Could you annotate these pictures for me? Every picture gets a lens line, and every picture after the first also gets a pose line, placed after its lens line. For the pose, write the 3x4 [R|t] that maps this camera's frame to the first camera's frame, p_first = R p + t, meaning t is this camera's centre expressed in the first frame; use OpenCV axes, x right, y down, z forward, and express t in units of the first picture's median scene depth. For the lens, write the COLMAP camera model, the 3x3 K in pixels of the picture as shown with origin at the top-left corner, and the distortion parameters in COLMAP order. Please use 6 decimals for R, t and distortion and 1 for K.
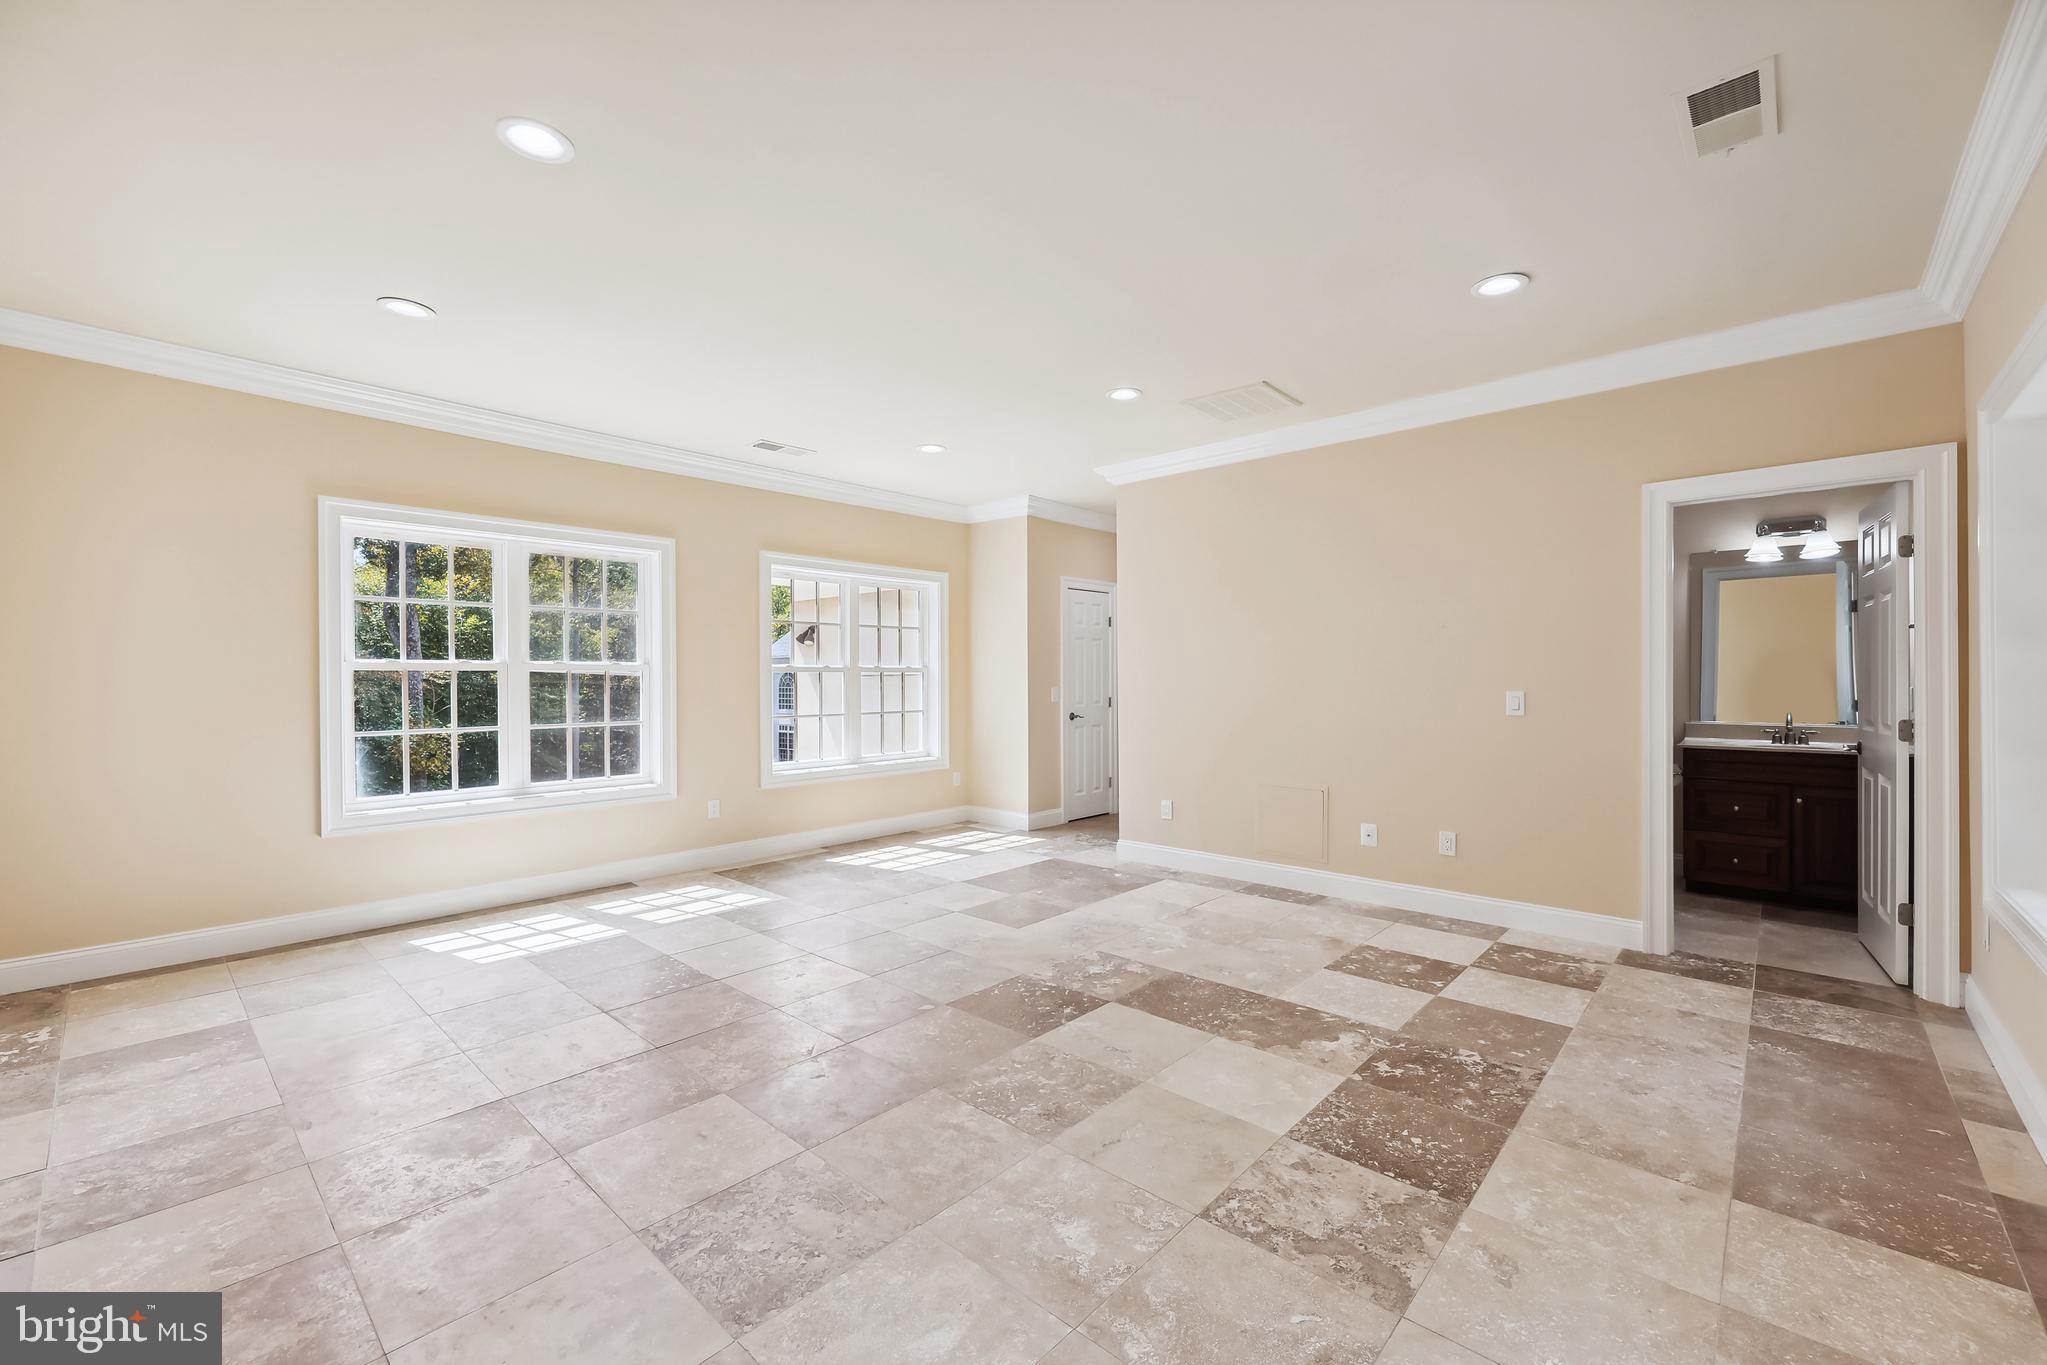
lens RADIAL K [[832.8, 0, 1017.7], [0, 832.8, 689.1], [0, 0, 1]] dist [0.009577, 0.000004]
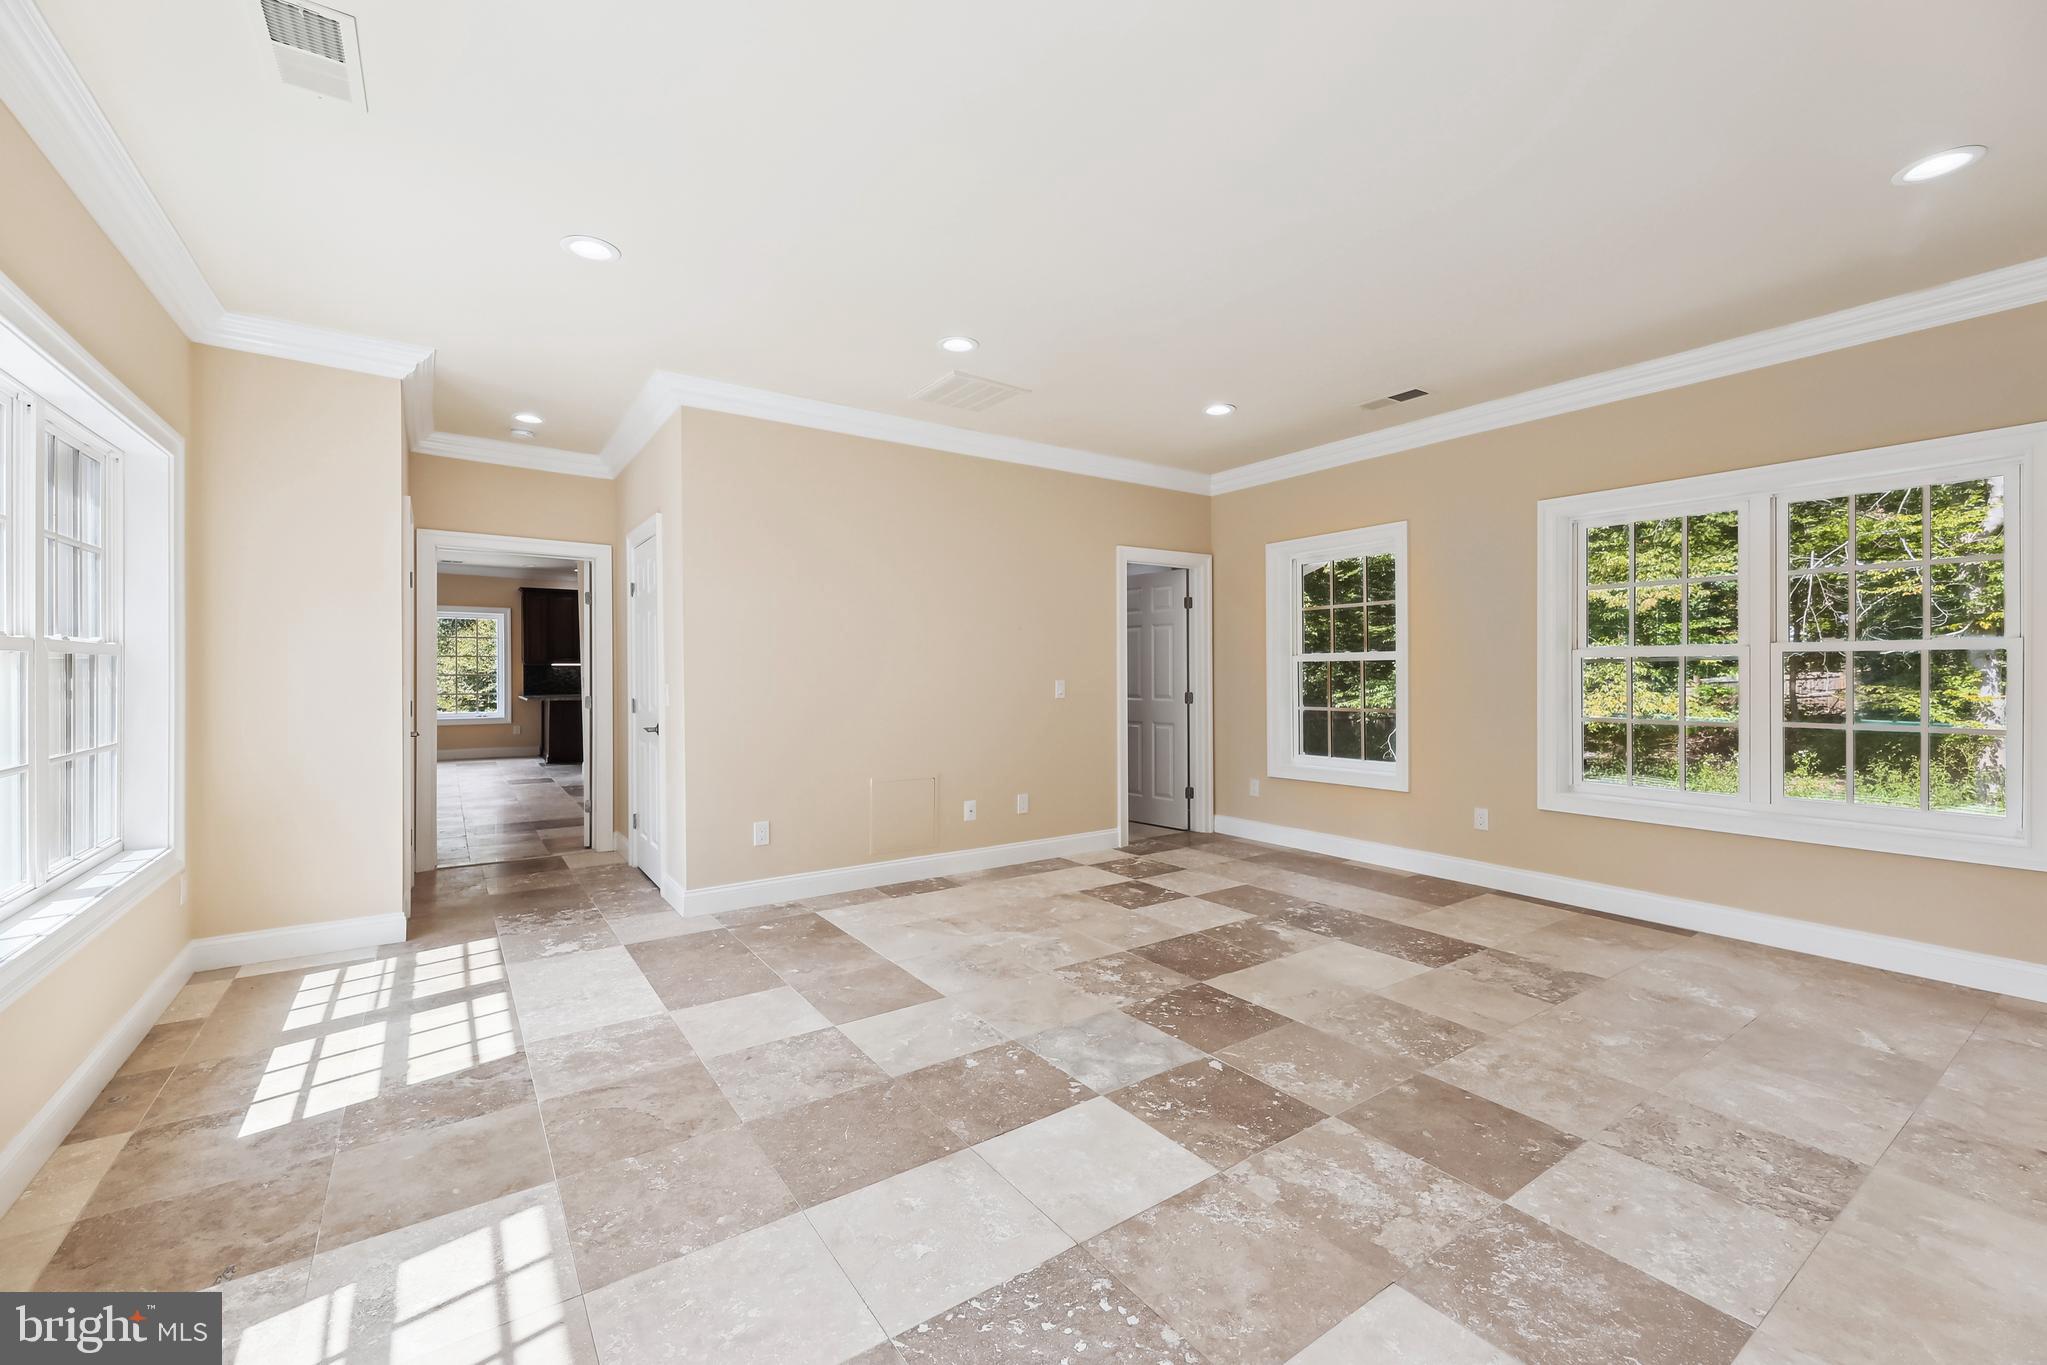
lens RADIAL K [[832.8, 0, 1017.7], [0, 832.8, 689.1], [0, 0, 1]] dist [0.009577, 0.000004]
pose [[0.221253, -0.020232, 0.975007, -0.985891], [0.013630, 0.999751, 0.017653, -0.011886], [-0.975121, 0.009384, 0.221474, 1.034704]]
